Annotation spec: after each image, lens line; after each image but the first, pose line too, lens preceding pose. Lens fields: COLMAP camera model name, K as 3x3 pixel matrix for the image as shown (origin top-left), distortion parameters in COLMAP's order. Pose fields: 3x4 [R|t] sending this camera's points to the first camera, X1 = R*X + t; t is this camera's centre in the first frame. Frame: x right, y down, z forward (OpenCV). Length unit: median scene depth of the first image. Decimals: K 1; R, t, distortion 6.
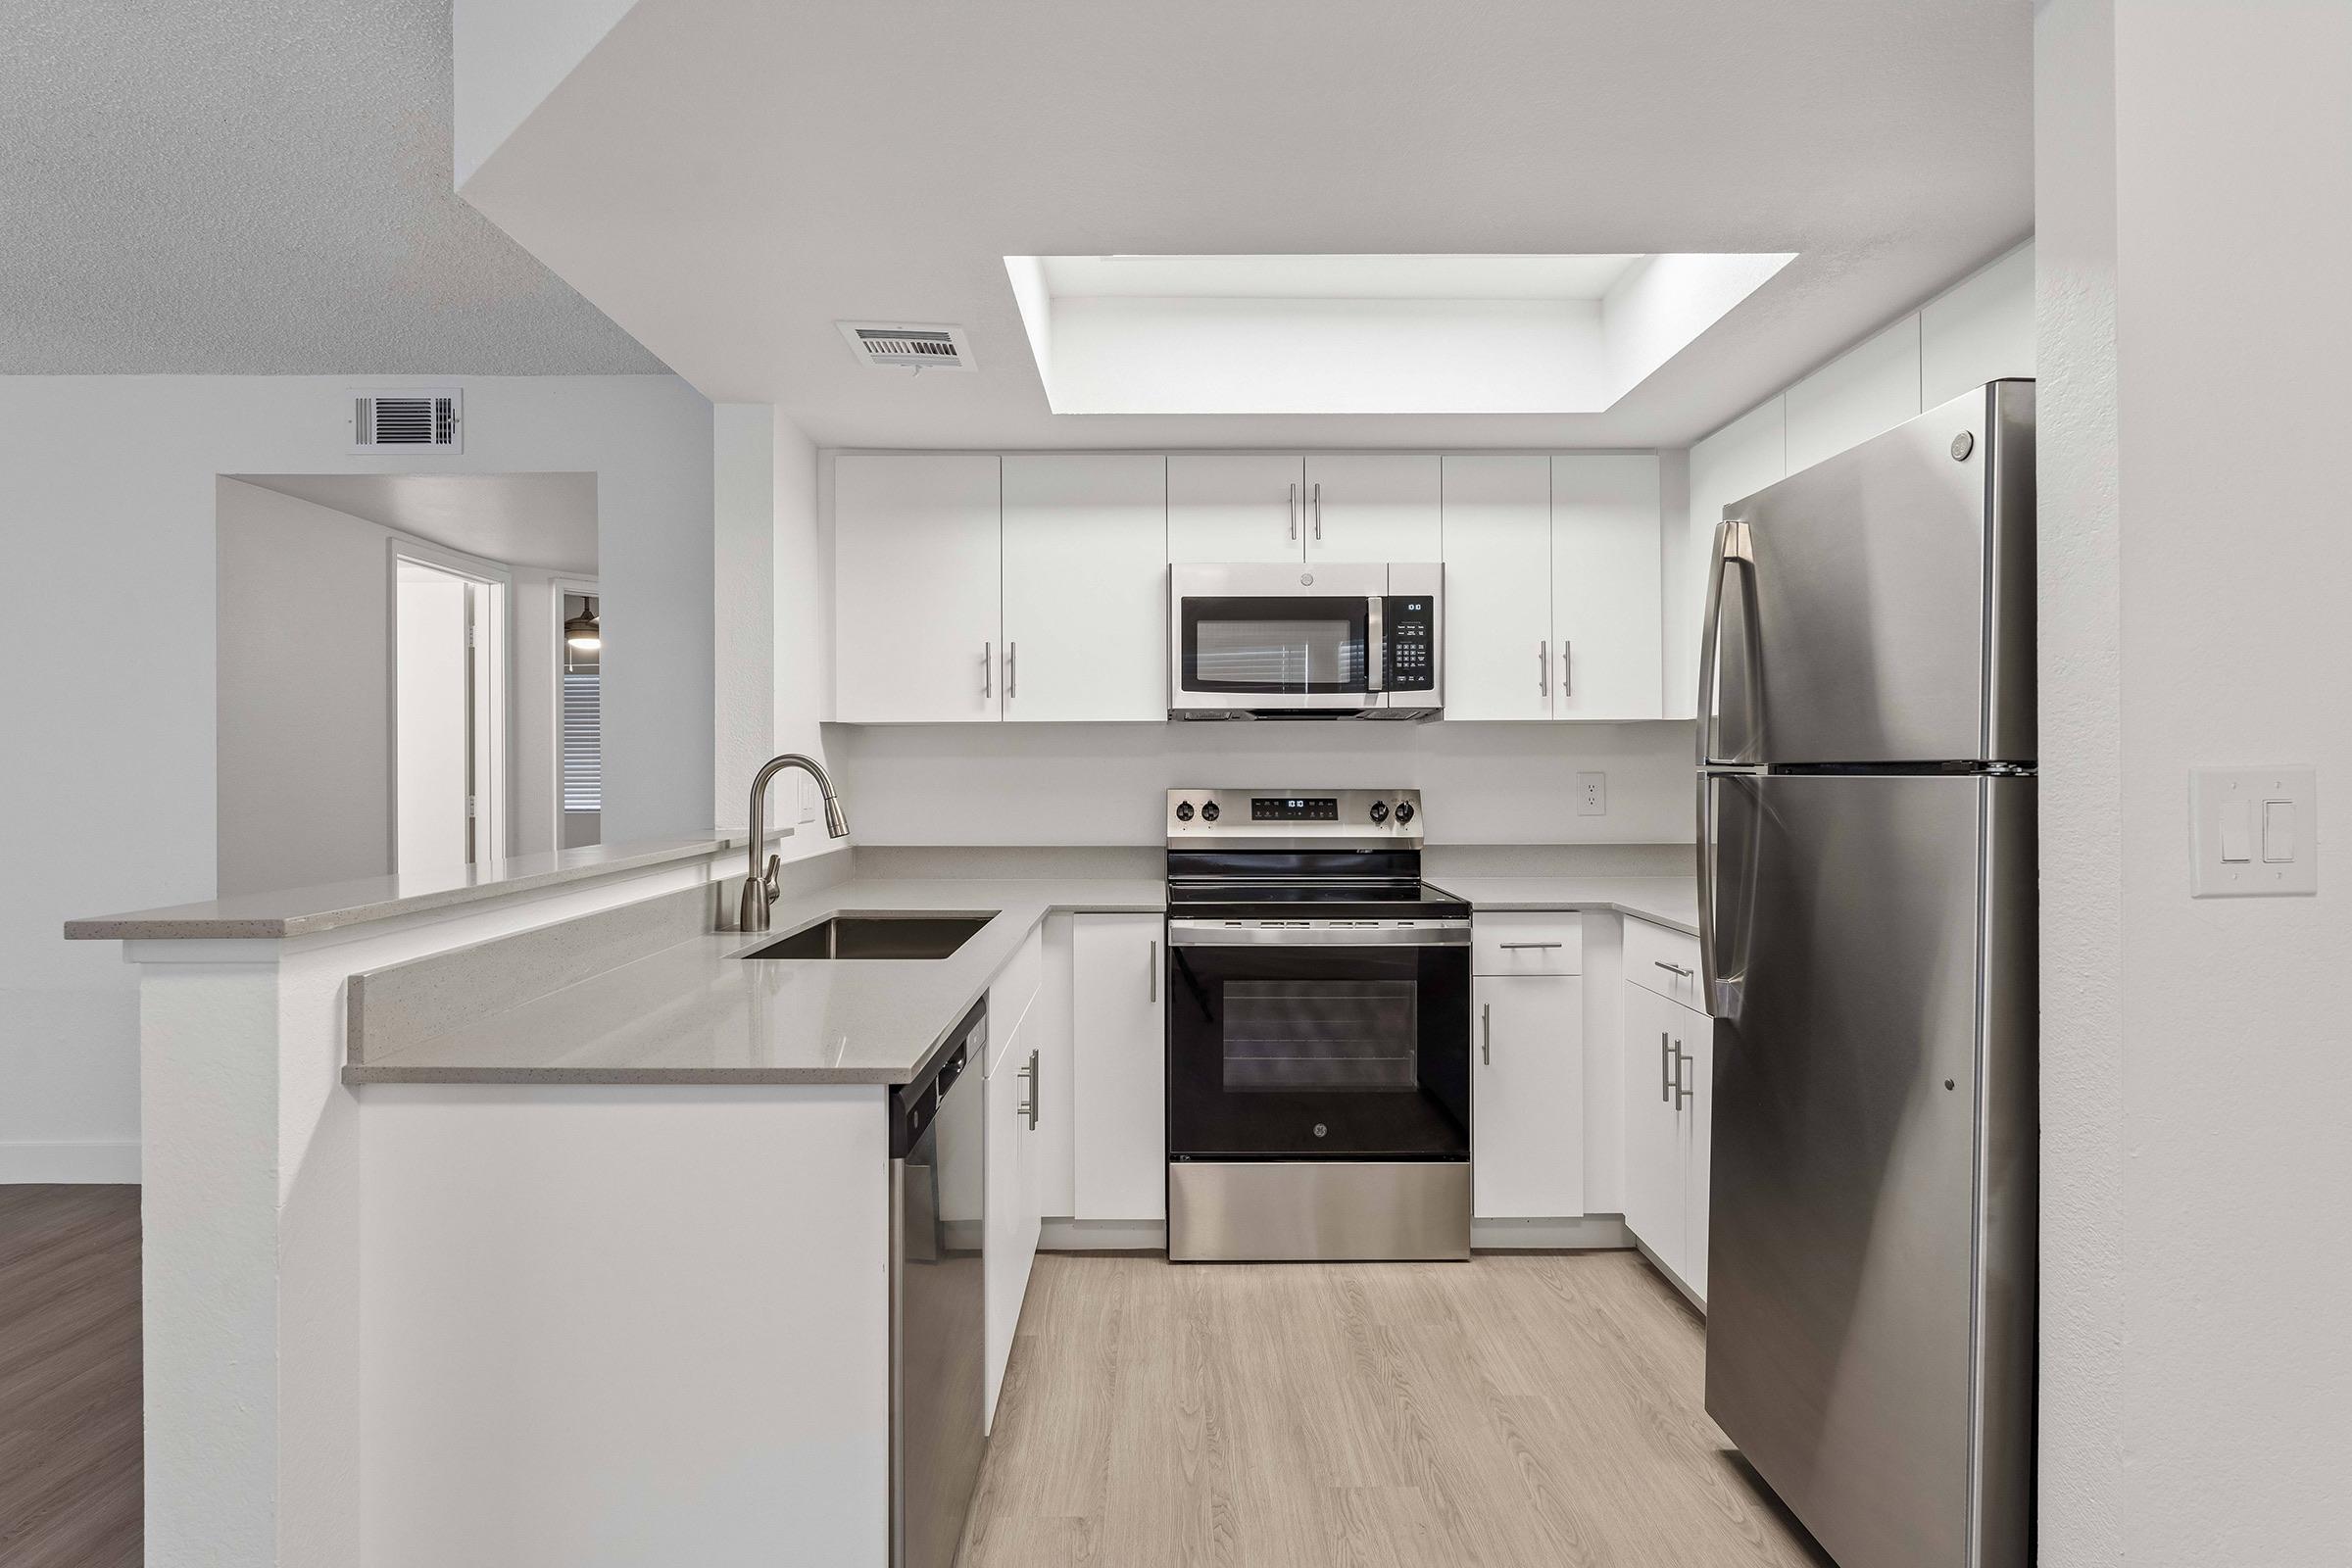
lens RADIAL K [[1194.2, 0, 1168.5], [0, 1194.2, 773.3], [0, 0, 1]] dist [0.002660, -0.000069]
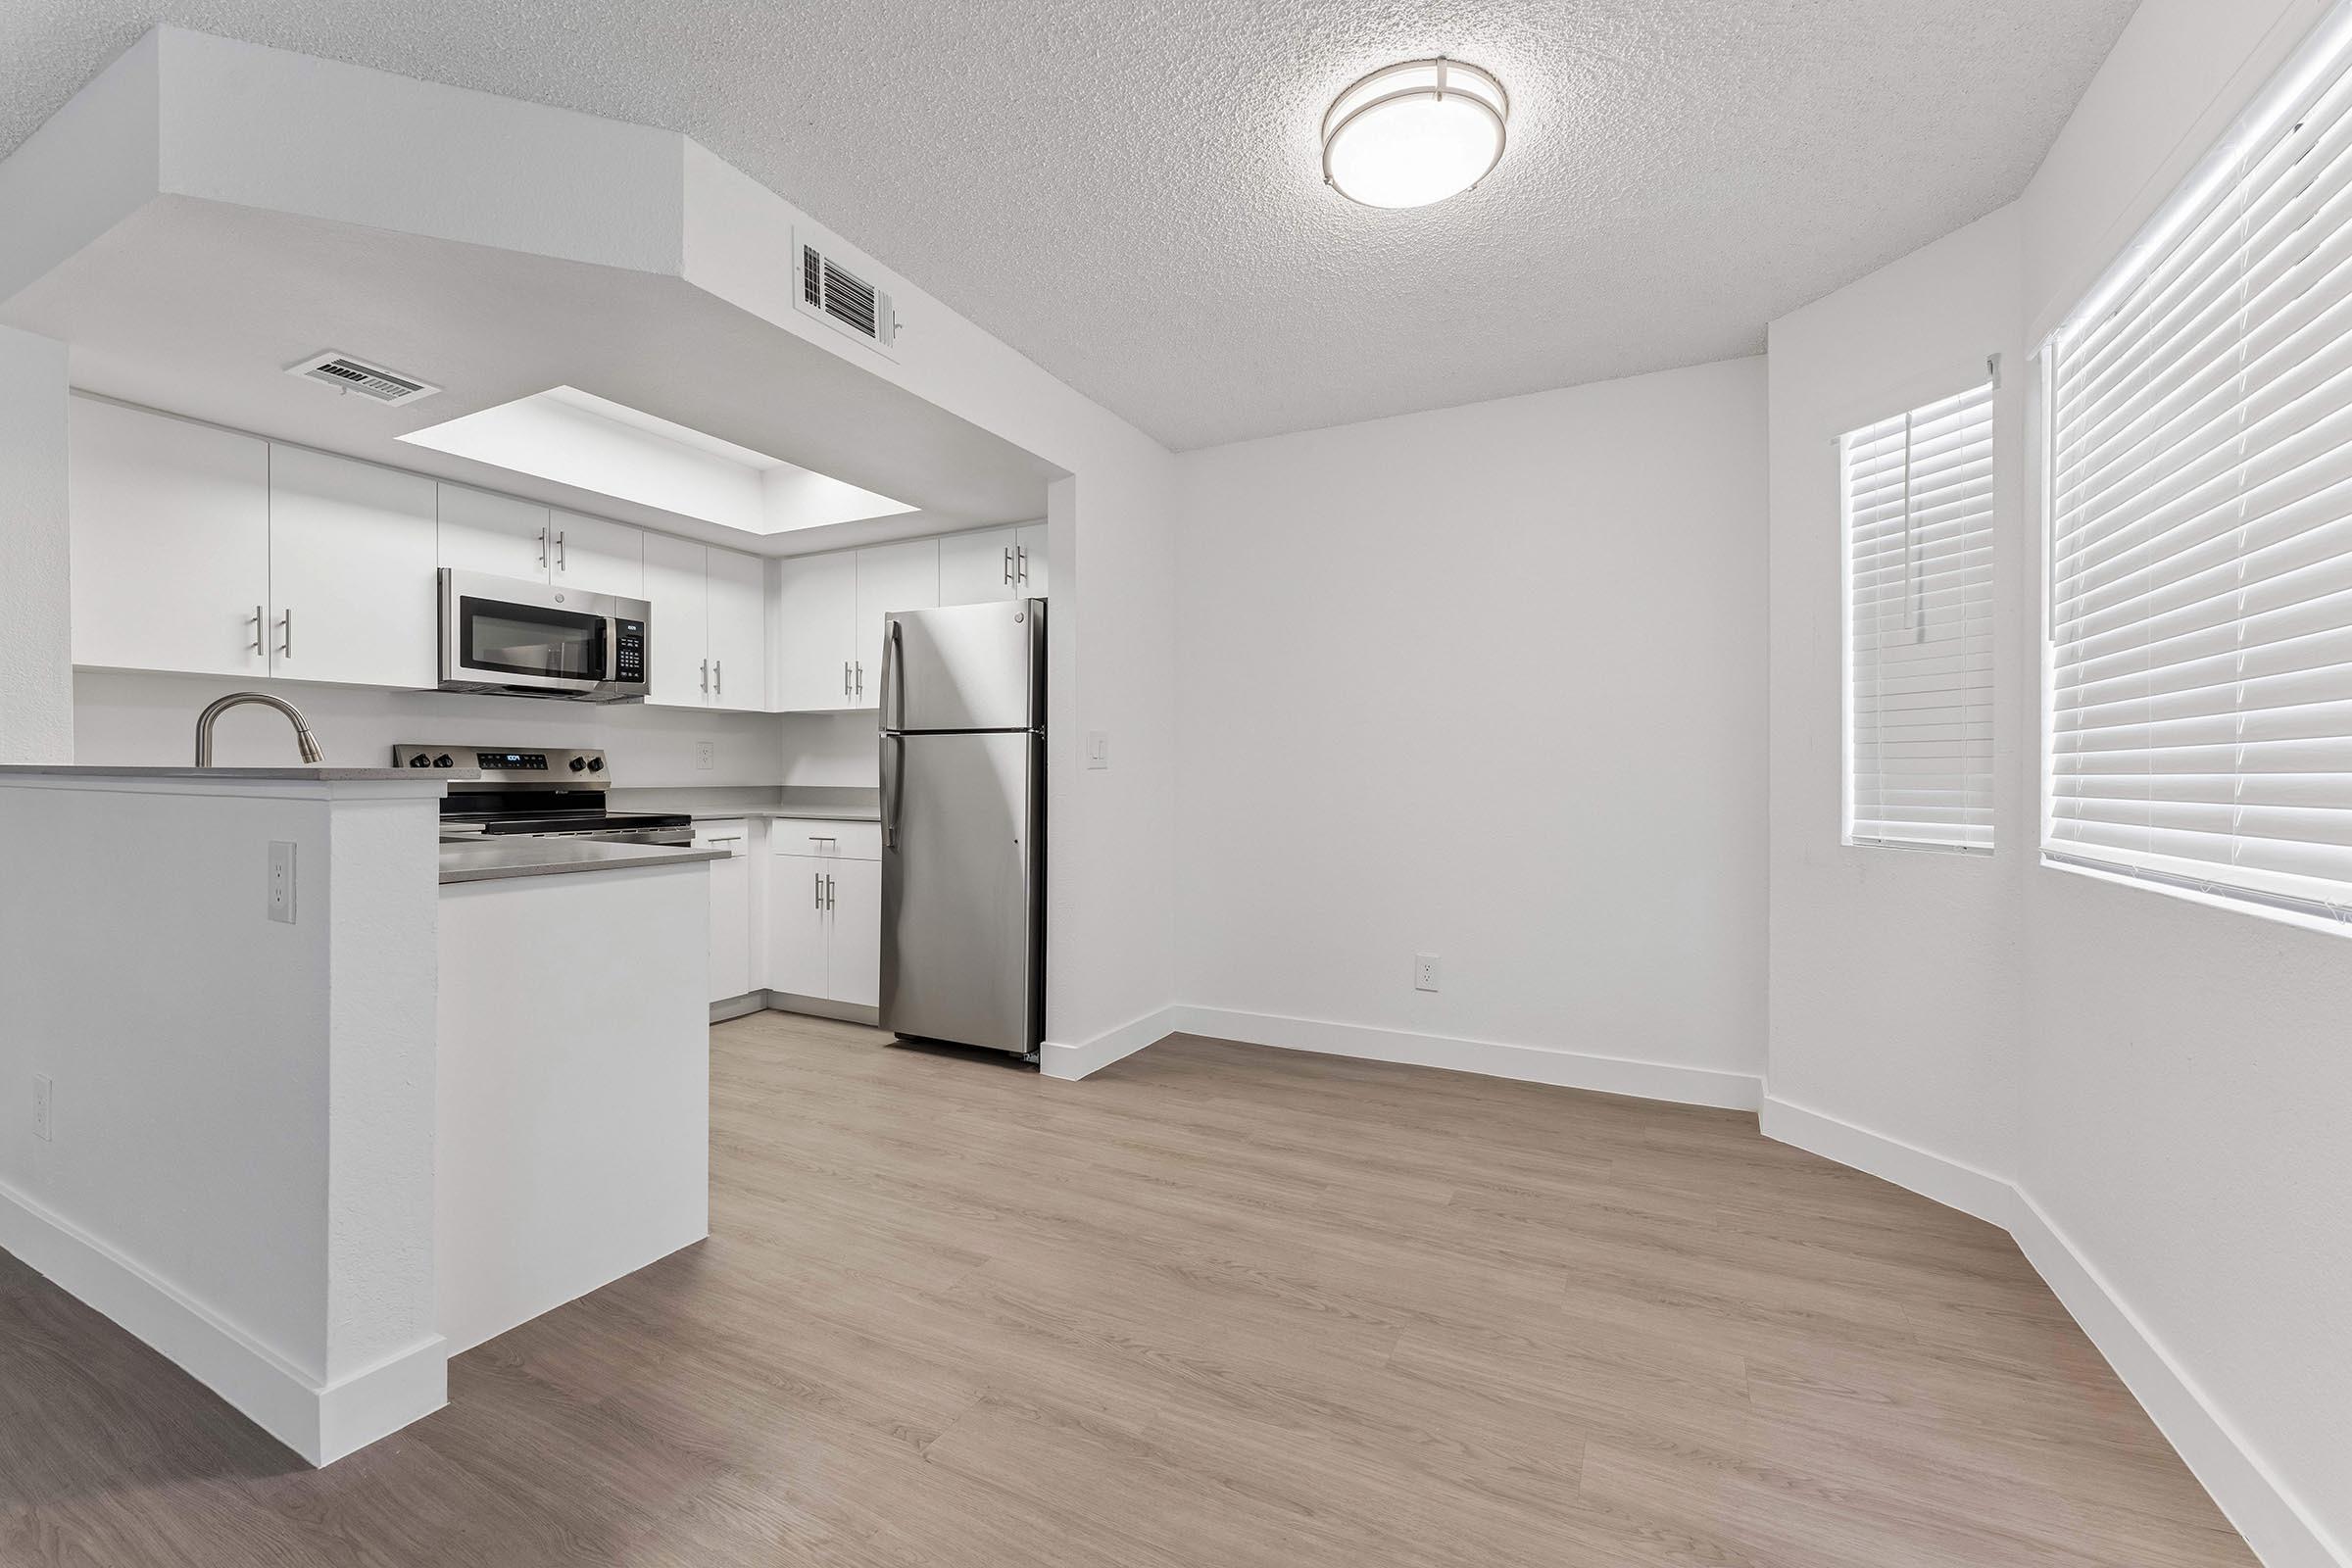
lens RADIAL K [[950.0, 0, 1180.5], [0, 950.0, 780.3], [0, 0, 1]] dist [-0.001516, -0.000139]
pose [[0.462060, -0.002513, 0.886845, -0.545112], [-0.002807, 0.999987, 0.004296, 0.048413], [-0.886844, -0.004475, 0.462046, -0.182887]]
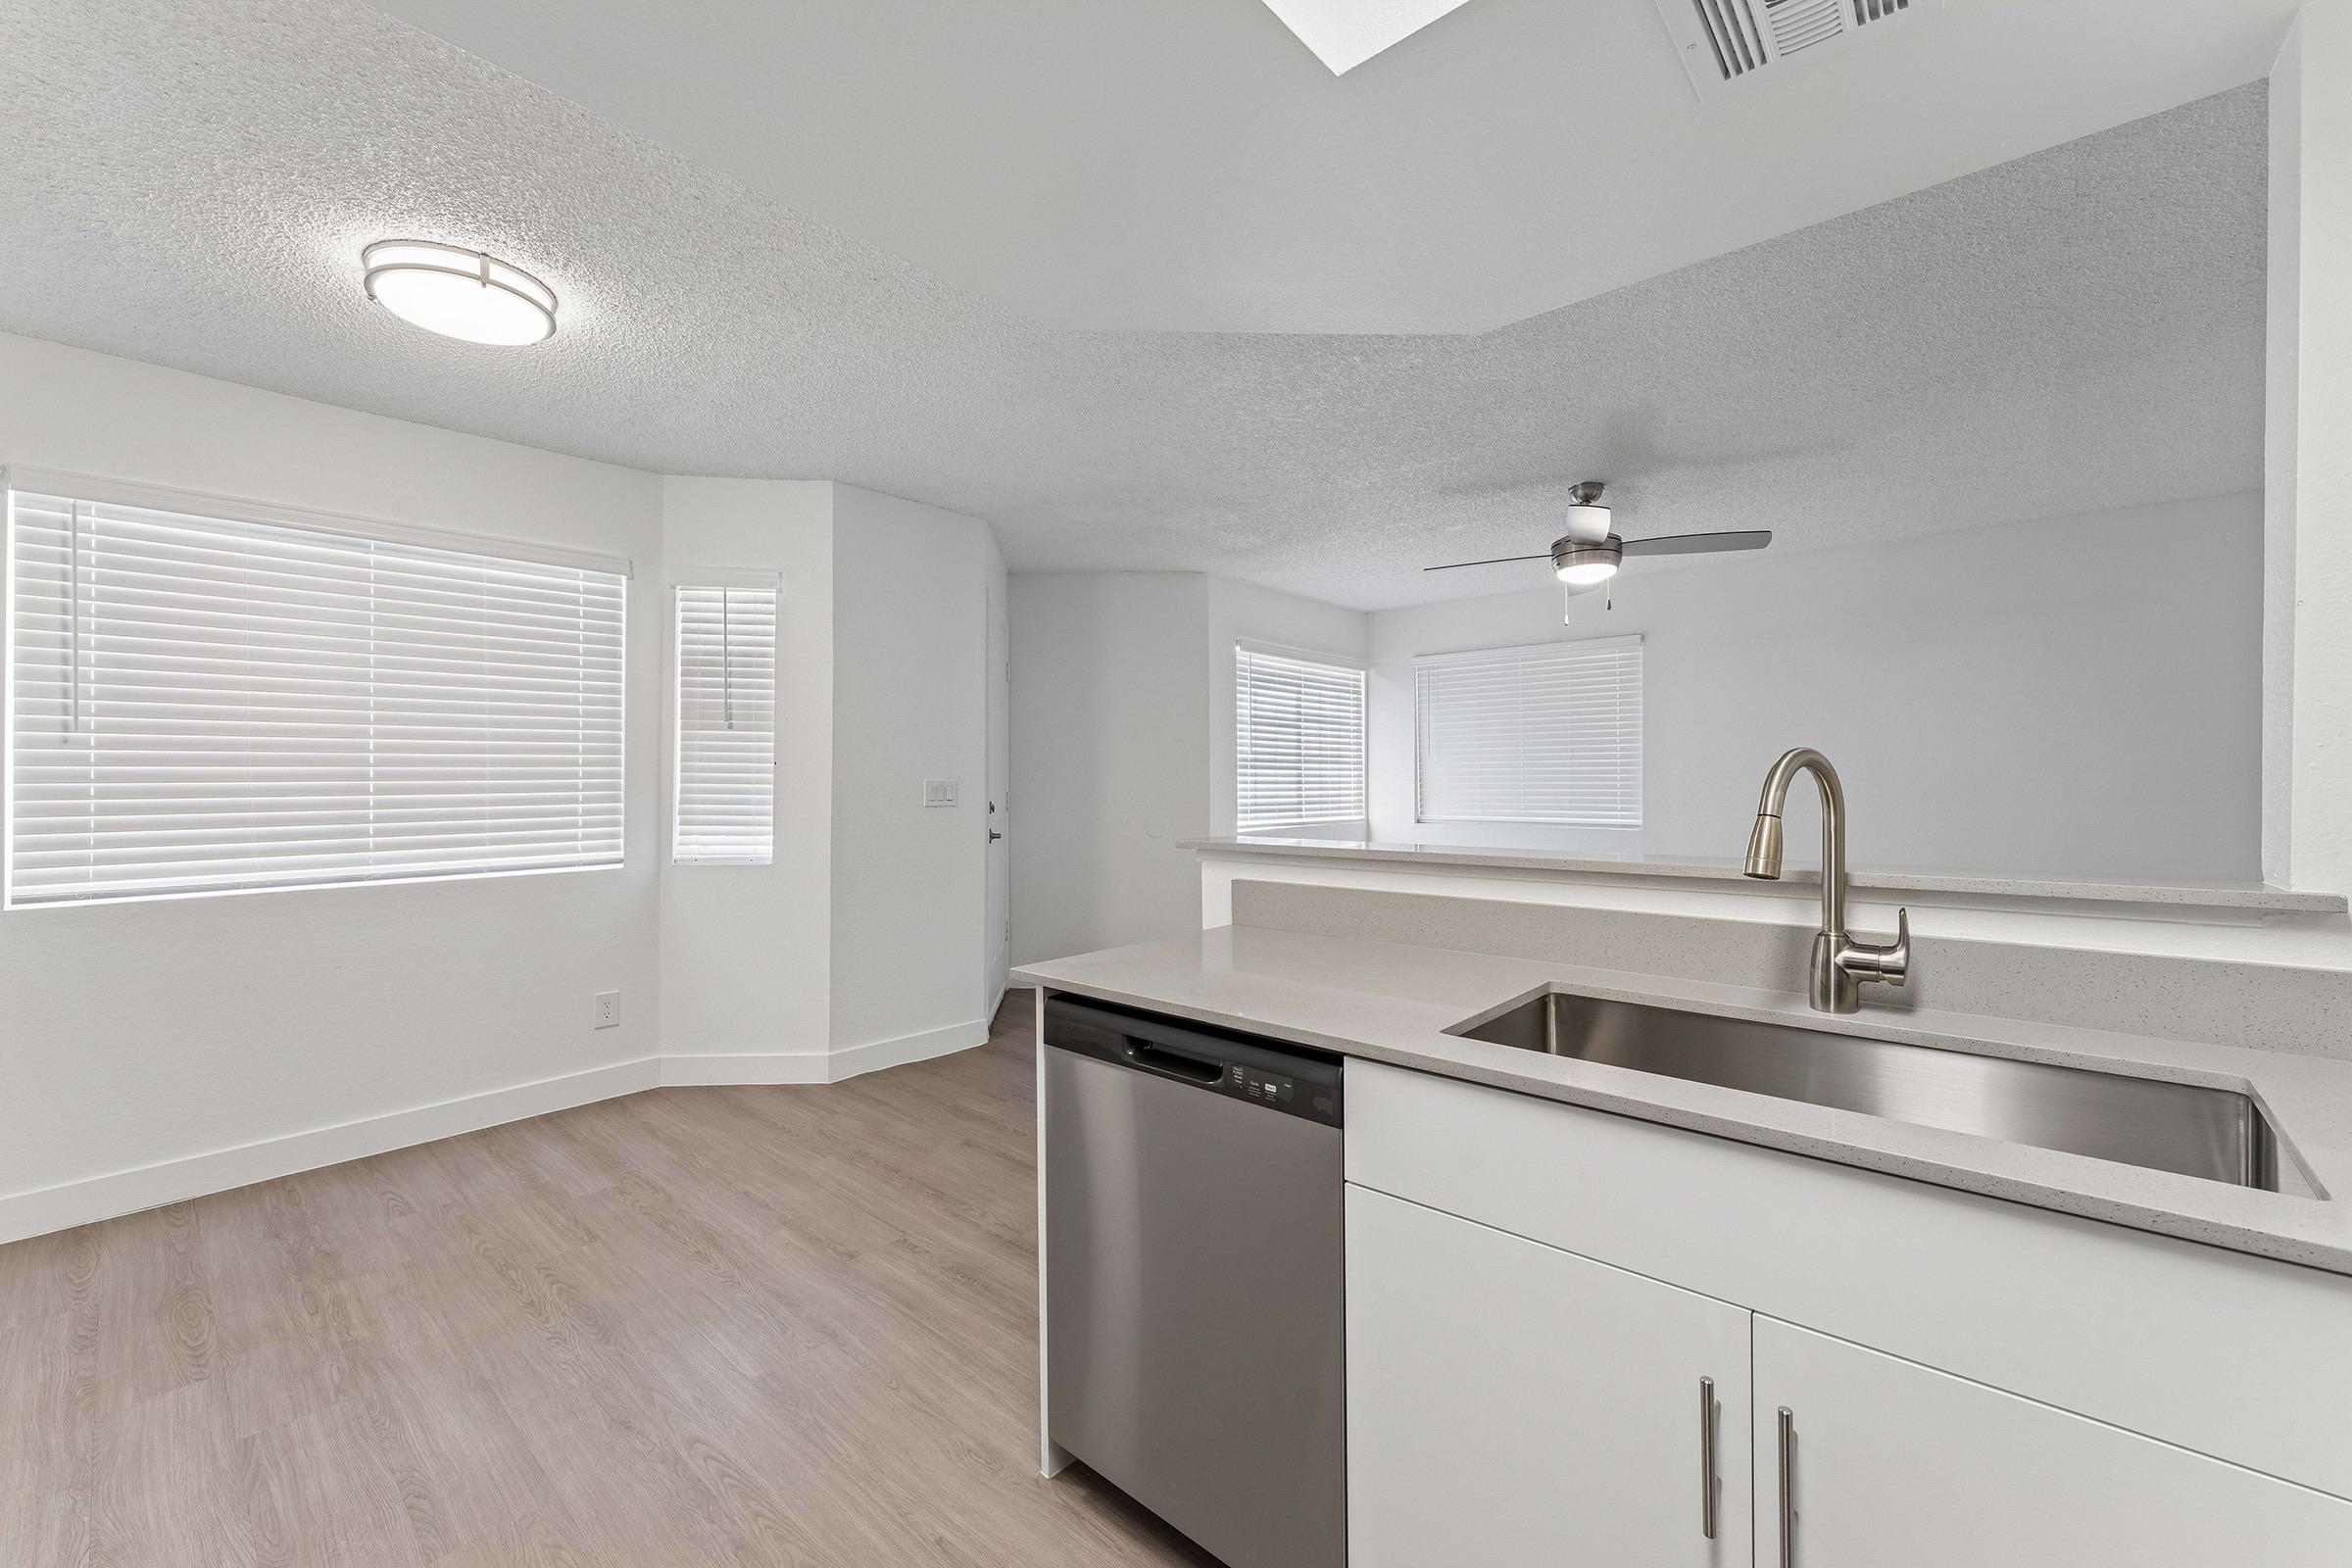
lens RADIAL K [[943.9, 0, 1176.4], [0, 943.9, 784.2], [0, 0, 1]] dist [-0.001294, -0.000359]
pose [[-0.667970, 0.009115, -0.744133, 0.225707], [0.003463, 0.999952, 0.009140, 0.000365], [0.744180, 0.003528, -0.667969, 0.817740]]
